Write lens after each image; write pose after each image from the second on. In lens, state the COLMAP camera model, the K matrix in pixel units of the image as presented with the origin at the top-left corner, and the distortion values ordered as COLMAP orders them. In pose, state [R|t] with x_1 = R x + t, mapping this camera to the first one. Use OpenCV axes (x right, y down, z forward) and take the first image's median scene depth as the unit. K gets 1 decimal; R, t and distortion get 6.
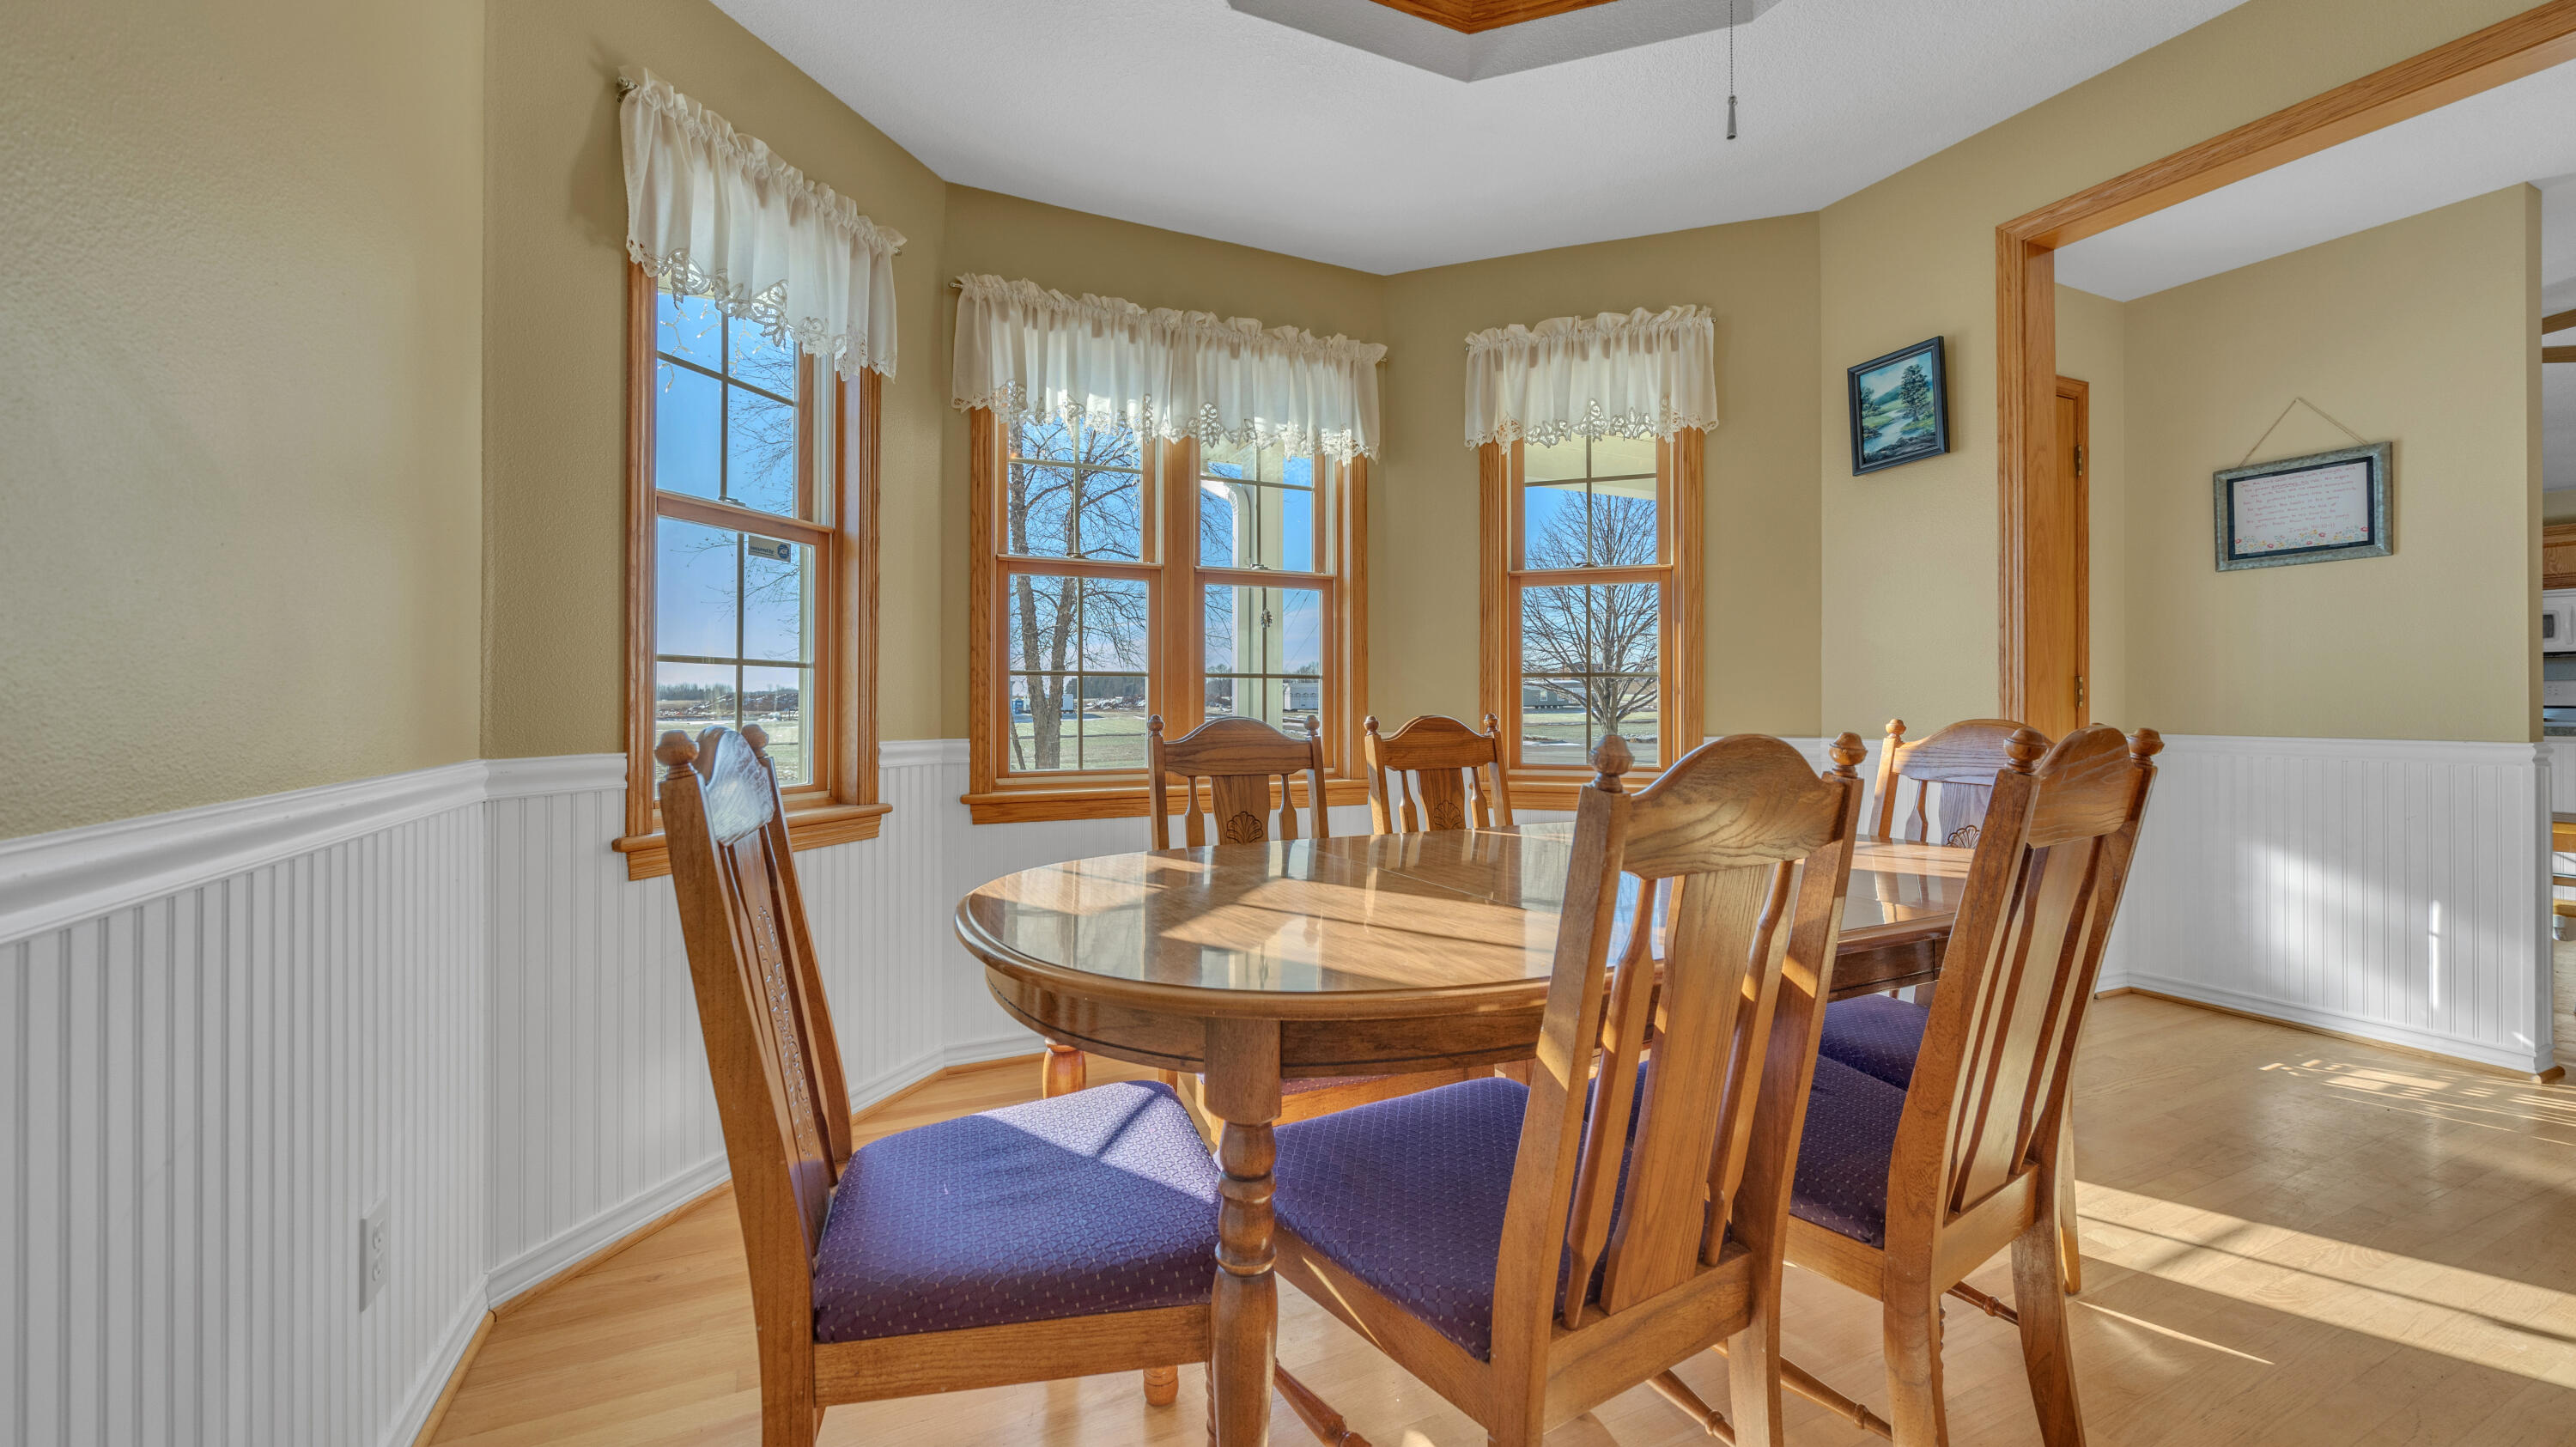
lens RADIAL K [[997.6, 0, 1288.0], [0, 997.6, 723.5], [0, 0, 1]] dist [0.000803, -0.000039]
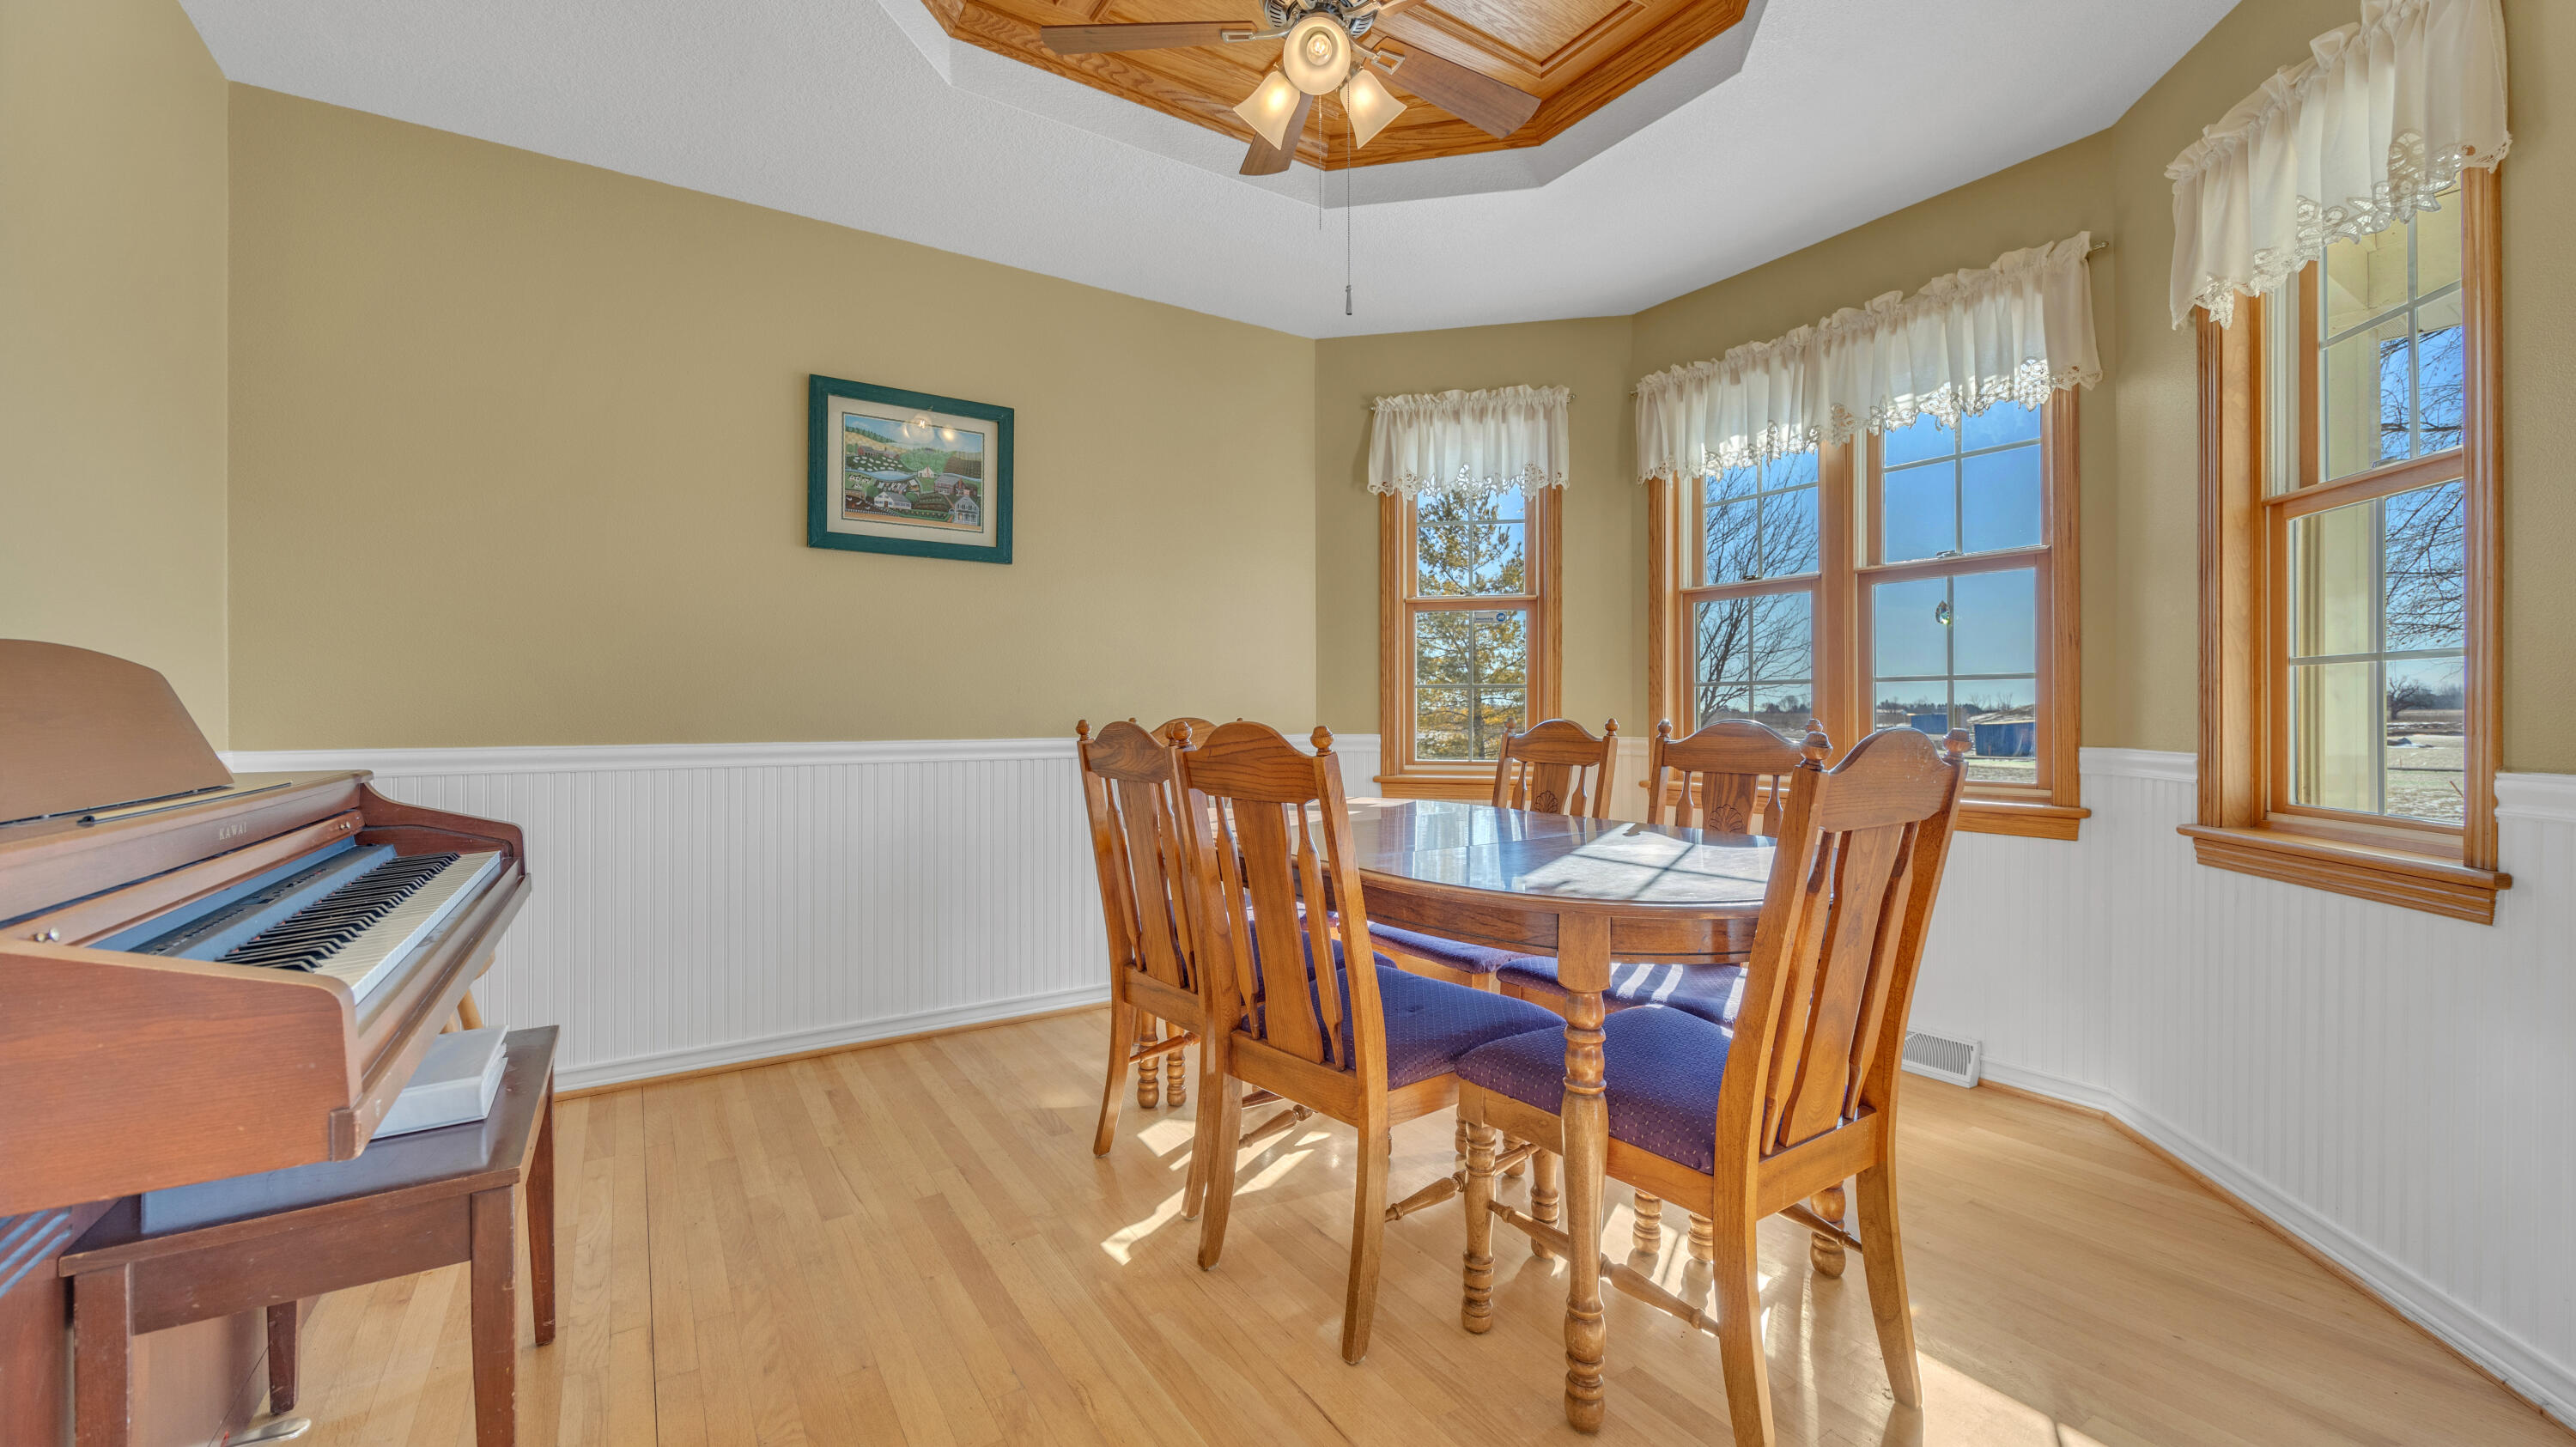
lens RADIAL K [[1017.7, 0, 1271.4], [0, 1017.7, 714.8], [0, 0, 1]] dist [-0.001881, -0.000278]
pose [[0.121484, 0.003588, -0.992587, 0.871560], [-0.020688, 0.999785, 0.001082, -0.004400], [0.992378, 0.020403, 0.121532, 0.342282]]
